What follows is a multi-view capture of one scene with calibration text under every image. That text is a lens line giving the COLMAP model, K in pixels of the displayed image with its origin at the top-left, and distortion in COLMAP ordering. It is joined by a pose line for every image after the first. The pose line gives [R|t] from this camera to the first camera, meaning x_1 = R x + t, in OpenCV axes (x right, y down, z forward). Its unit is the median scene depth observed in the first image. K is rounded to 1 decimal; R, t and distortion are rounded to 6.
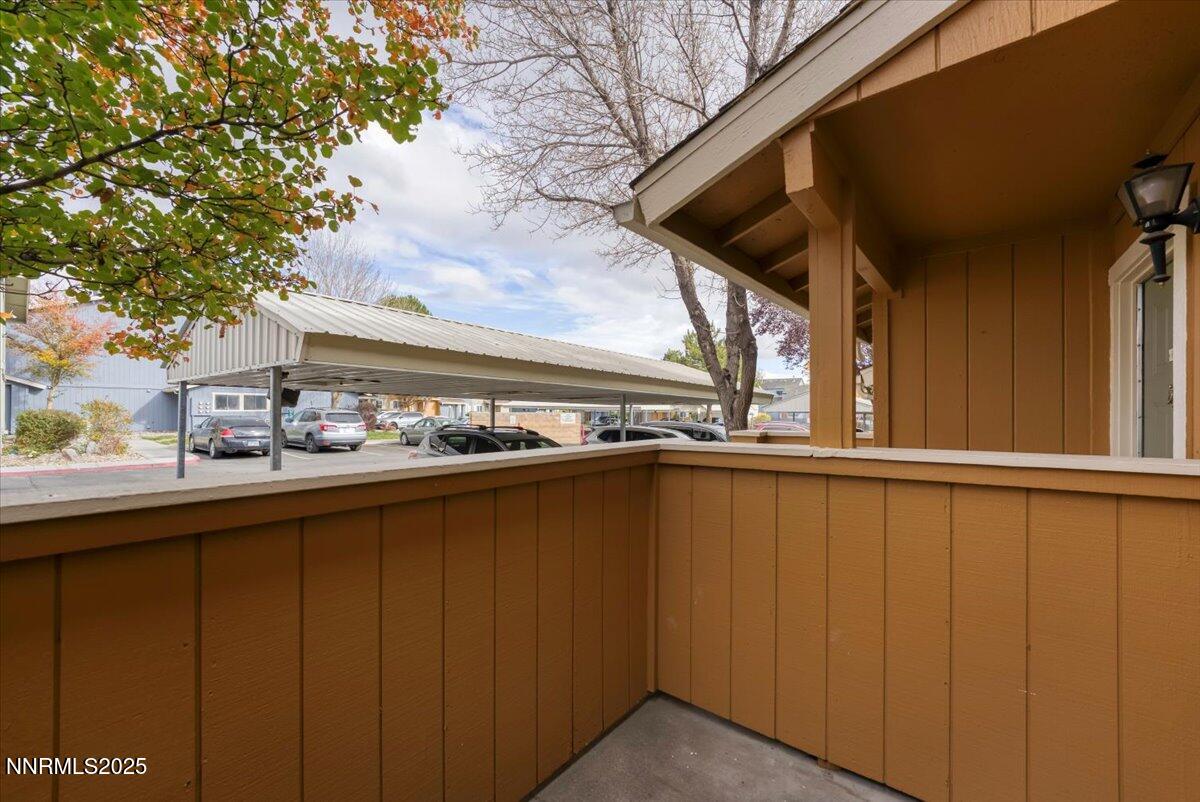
lens RADIAL K [[490.0, 0, 585.6], [0, 490.0, 404.4], [0, 0, 1]] dist [0.000168, 0.000102]
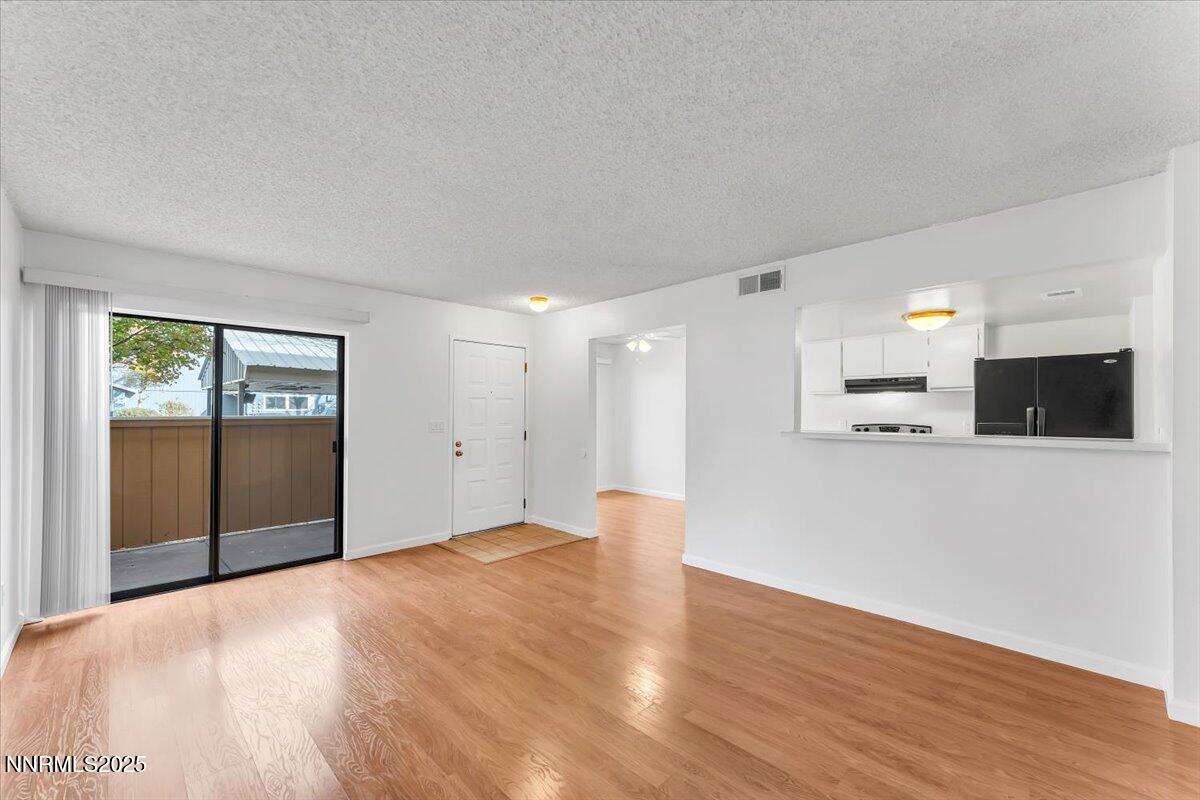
lens RADIAL K [[490.0, 0, 585.6], [0, 490.0, 403.4], [0, 0, 1]] dist [0.000168, 0.000102]
pose [[0.995039, -0.001960, -0.099467, 0.223656], [0.001801, 0.999997, -0.001690, 0.001051], [0.099470, 0.001502, 0.995039, -0.185733]]
